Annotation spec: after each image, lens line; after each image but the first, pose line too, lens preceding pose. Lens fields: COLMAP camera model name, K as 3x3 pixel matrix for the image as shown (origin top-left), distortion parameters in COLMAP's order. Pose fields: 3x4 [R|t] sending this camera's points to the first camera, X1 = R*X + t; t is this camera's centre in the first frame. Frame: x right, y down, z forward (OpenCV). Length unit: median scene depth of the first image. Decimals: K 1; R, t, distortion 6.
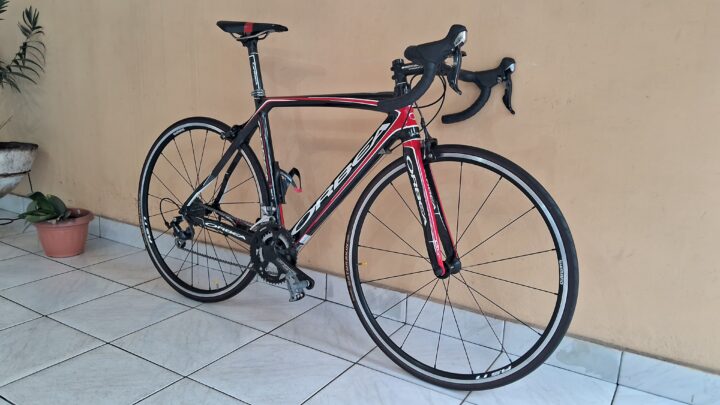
lens RADIAL K [[555.8, 0, 362.1], [0, 555.8, 200.0], [0, 0, 1]] dist [0.113213, -0.251341]
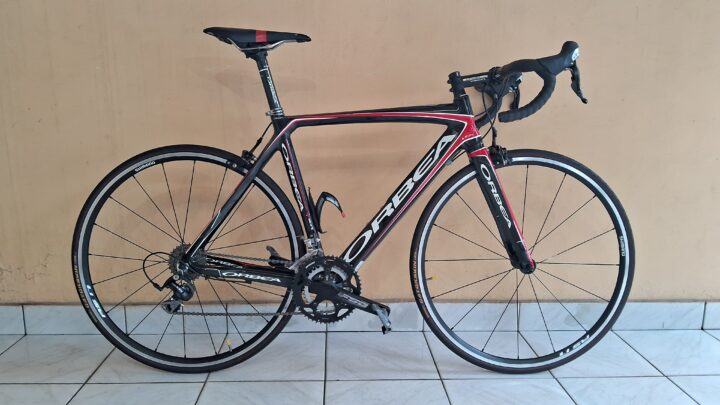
lens RADIAL K [[555.8, 0, 362.1], [0, 555.8, 200.0], [0, 0, 1]] dist [0.113213, -0.251341]
pose [[0.827486, -0.132210, 0.545699, -0.620614], [0.139793, 0.989790, 0.027824, -0.067171], [-0.543806, 0.053261, 0.837519, 0.229587]]
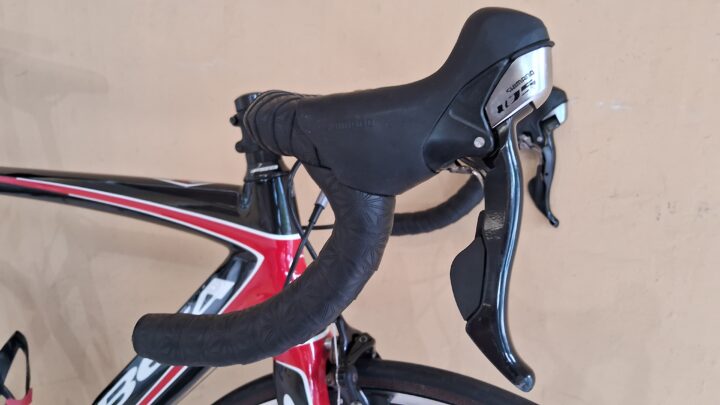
lens RADIAL K [[579.2, 0, 370.0], [0, 579.2, 213.6], [0, 0, 1]] dist [0.040126, -0.106402]
pose [[0.984052, -0.025842, 0.175997, 0.065733], [0.010536, 0.996122, 0.087349, -0.195692], [-0.177571, -0.084101, 0.980508, 0.604255]]
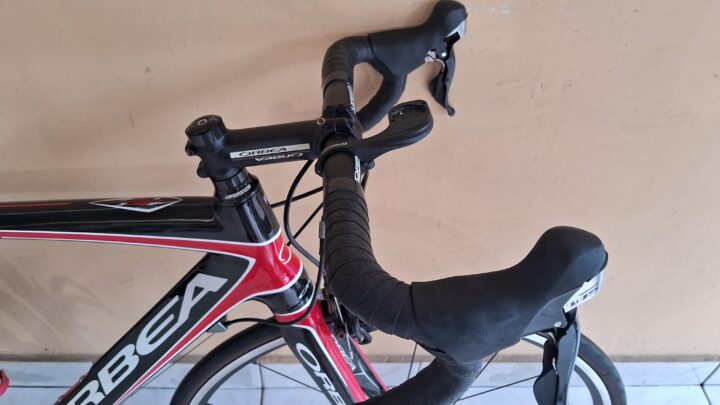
lens RADIAL K [[555.8, 0, 362.1], [0, 555.8, 200.0], [0, 0, 1]] dist [0.113213, -0.251341]
pose [[0.837895, -0.377930, 0.393828, -0.000857], [0.096933, 0.813079, 0.574026, -0.360388], [-0.537155, -0.442799, 0.717909, 0.662452]]
